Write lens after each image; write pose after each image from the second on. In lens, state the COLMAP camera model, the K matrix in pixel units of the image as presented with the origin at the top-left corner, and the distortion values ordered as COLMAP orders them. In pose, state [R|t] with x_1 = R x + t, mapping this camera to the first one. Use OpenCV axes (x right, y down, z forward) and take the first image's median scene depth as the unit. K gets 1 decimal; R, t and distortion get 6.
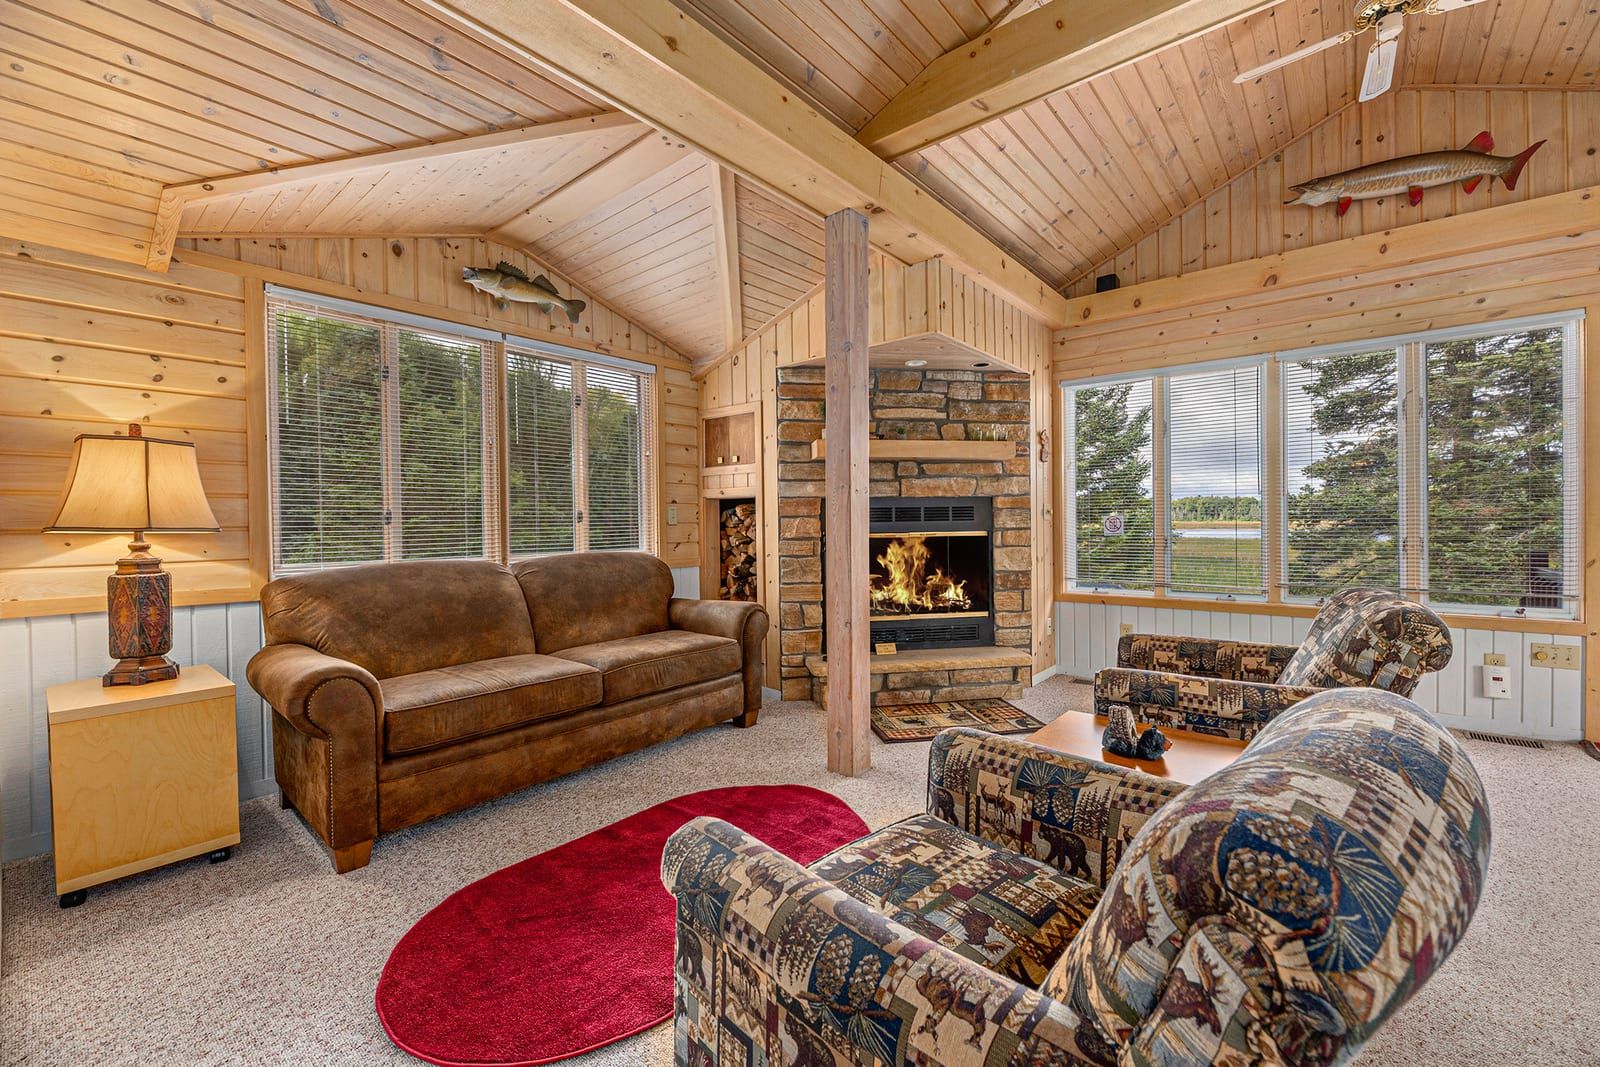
lens RADIAL K [[657.4, 0, 811.8], [0, 657.4, 528.5], [0, 0, 1]] dist [-0.002310, -0.000917]
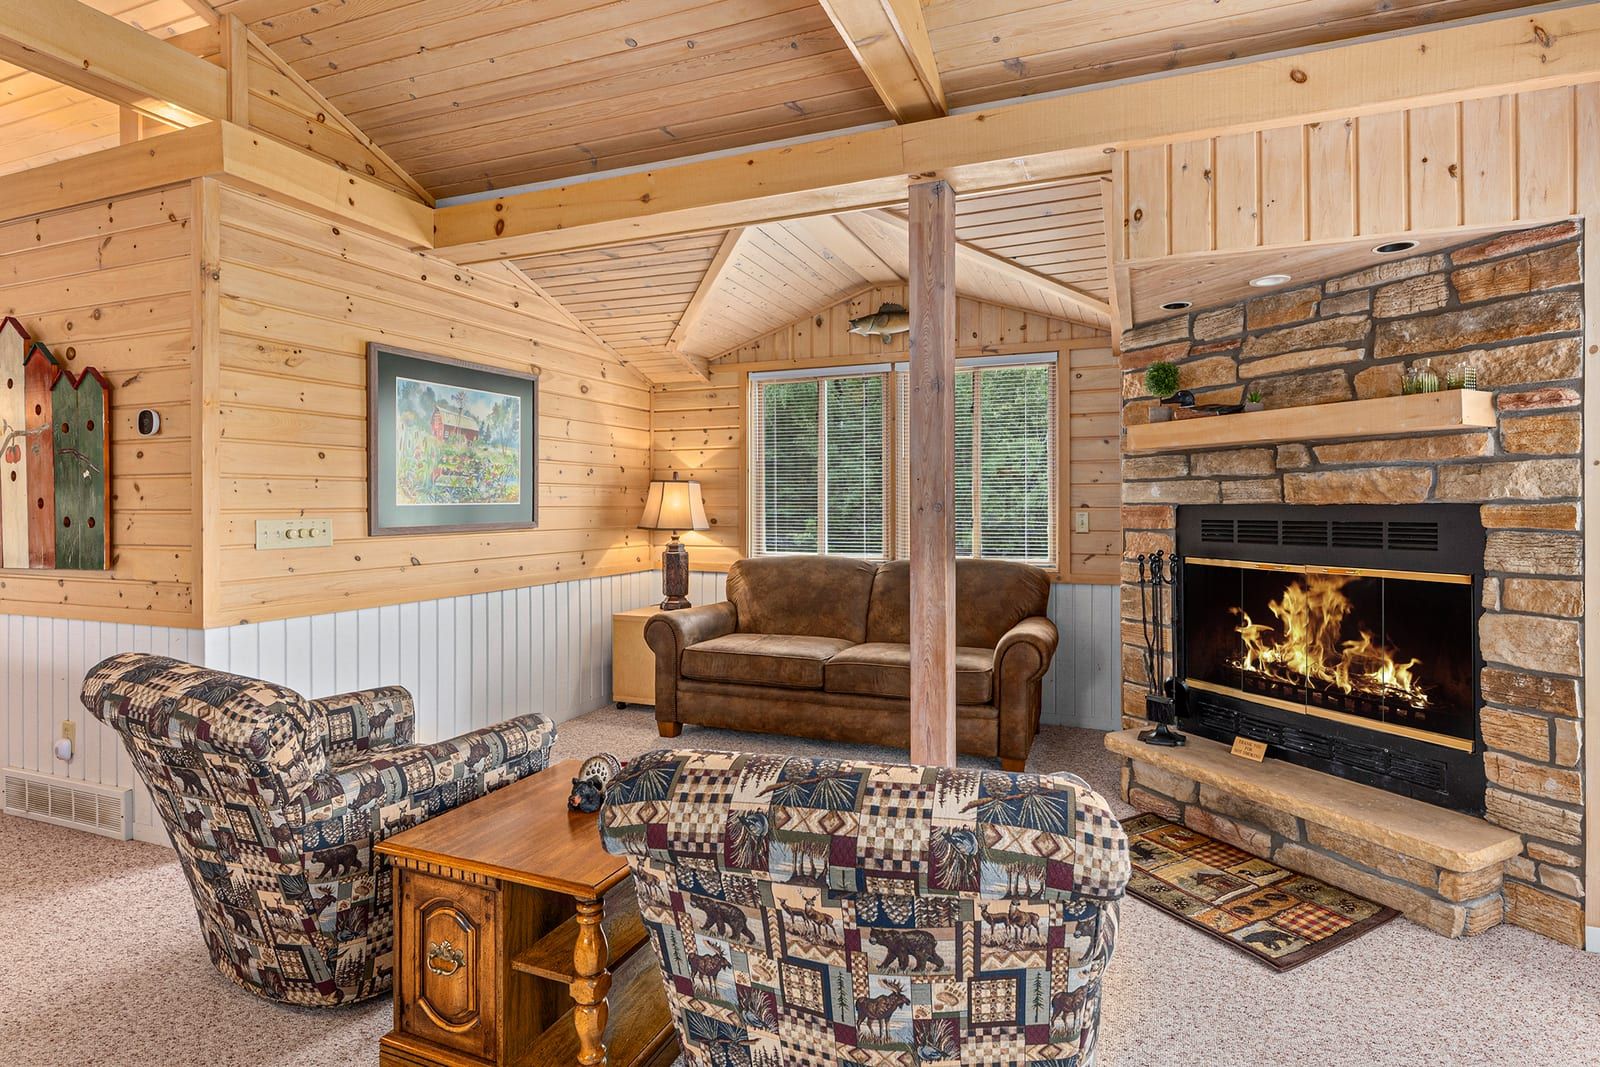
lens RADIAL K [[804.6, 0, 840.7], [0, 804.6, 502.7], [0, 0, 1]] dist [0.000980, -0.000411]
pose [[0.316805, 0.008909, -0.948449, 0.700271], [-0.012508, 0.999908, 0.005215, -0.047812], [0.948408, 0.010211, 0.316887, 0.388029]]
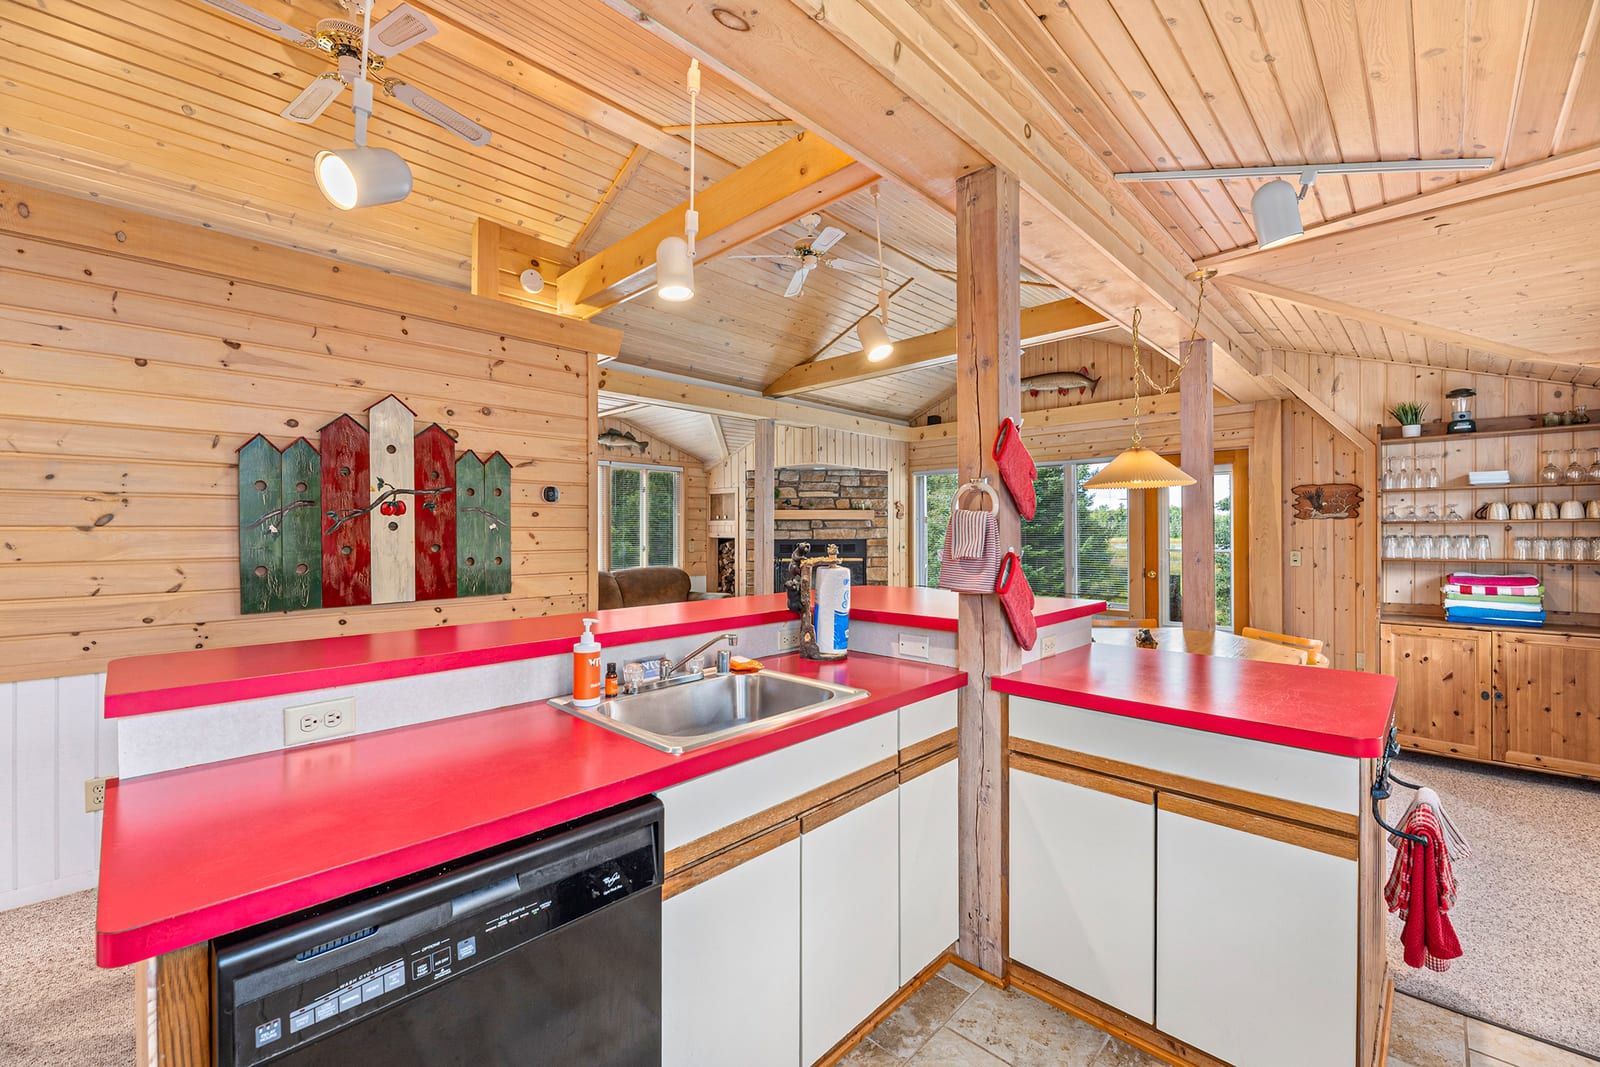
lens RADIAL K [[657.4, 0, 792.9], [0, 657.4, 526.9], [0, 0, 1]] dist [-0.002310, -0.000917]
pose [[0.996026, 0.010687, -0.088420, 0.241661], [-0.012154, 0.999797, -0.016062, -0.052234], [0.088230, 0.017072, 0.995954, -0.839883]]
